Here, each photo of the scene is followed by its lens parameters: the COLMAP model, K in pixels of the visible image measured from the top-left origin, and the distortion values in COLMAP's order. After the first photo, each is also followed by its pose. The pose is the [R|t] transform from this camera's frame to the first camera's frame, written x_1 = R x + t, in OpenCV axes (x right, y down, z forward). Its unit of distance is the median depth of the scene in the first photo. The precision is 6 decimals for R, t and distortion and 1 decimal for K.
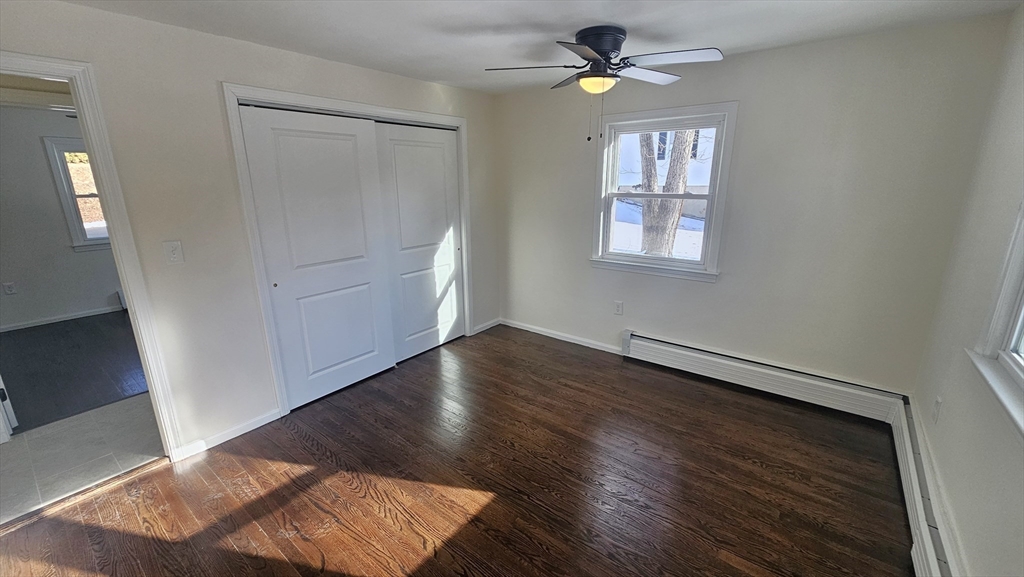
lens RADIAL K [[416.4, 0, 507.3], [0, 416.4, 292.2], [0, 0, 1]] dist [0.000367, -0.000438]
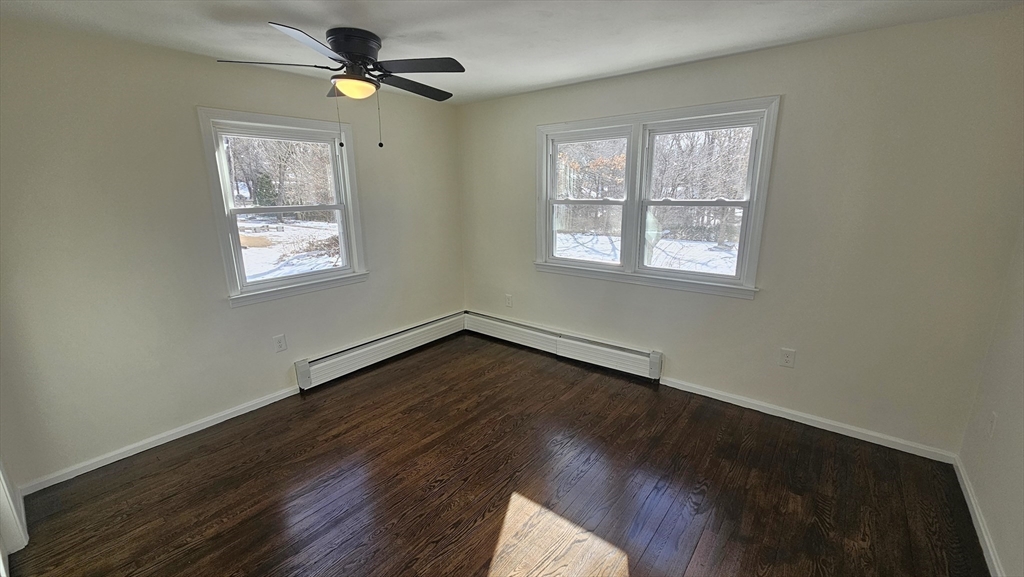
lens RADIAL K [[416.4, 0, 507.3], [0, 416.4, 292.2], [0, 0, 1]] dist [0.000367, -0.000438]
pose [[0.021344, -0.235309, 0.971686, -0.628582], [0.285121, 0.932979, 0.219672, -0.136851], [-0.958254, 0.272359, 0.087005, 0.558873]]
